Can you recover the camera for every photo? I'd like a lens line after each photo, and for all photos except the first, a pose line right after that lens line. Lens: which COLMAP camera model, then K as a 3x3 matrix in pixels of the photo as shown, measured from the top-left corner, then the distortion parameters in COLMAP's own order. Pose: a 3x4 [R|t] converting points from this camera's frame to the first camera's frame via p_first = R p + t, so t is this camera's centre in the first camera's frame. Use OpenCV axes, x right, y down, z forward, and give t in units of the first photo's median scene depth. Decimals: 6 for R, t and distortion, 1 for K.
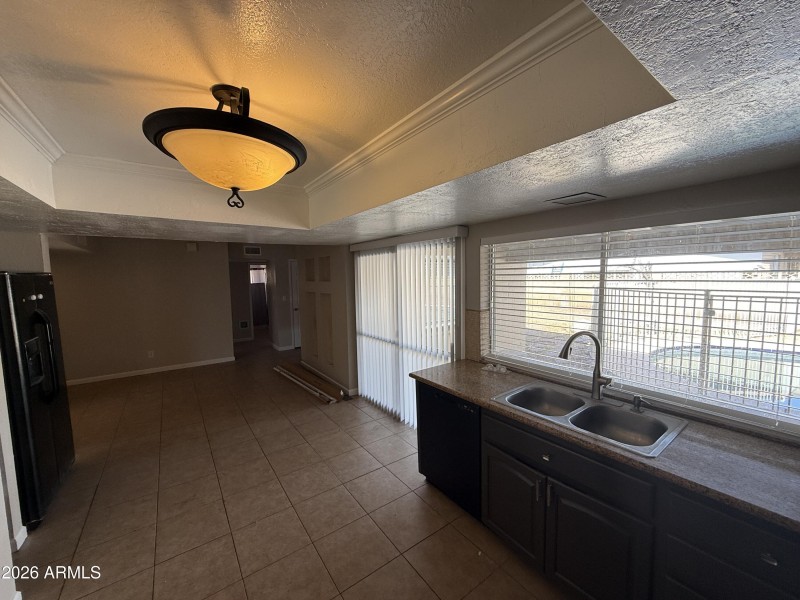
lens RADIAL K [[318.3, 0, 402.3], [0, 318.3, 300.9], [0, 0, 1]] dist [0.000177, -0.000349]
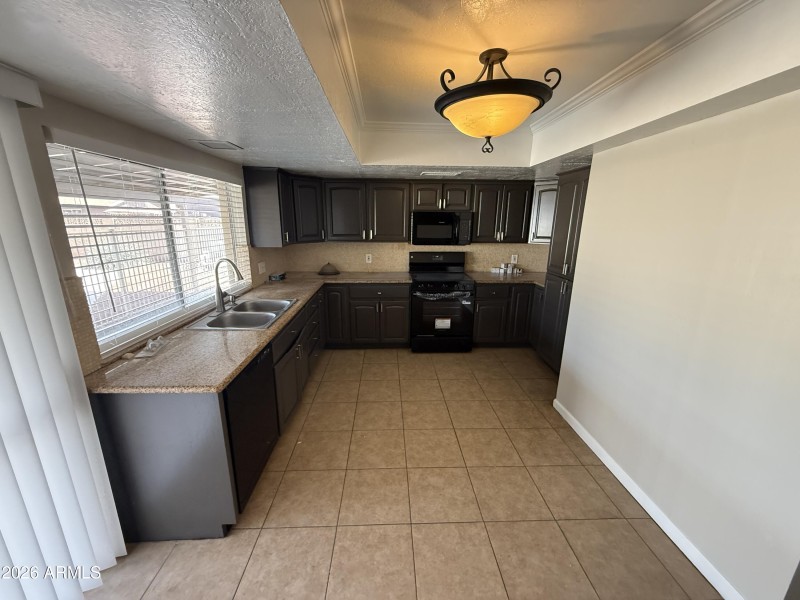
lens RADIAL K [[318.3, 0, 399.7], [0, 318.3, 300.6], [0, 0, 1]] dist [0.000177, -0.000349]
pose [[-0.825599, -0.124453, 0.550362, -0.687866], [0.058988, 0.950992, 0.303537, -0.086183], [-0.561166, 0.283064, -0.777797, 1.588569]]
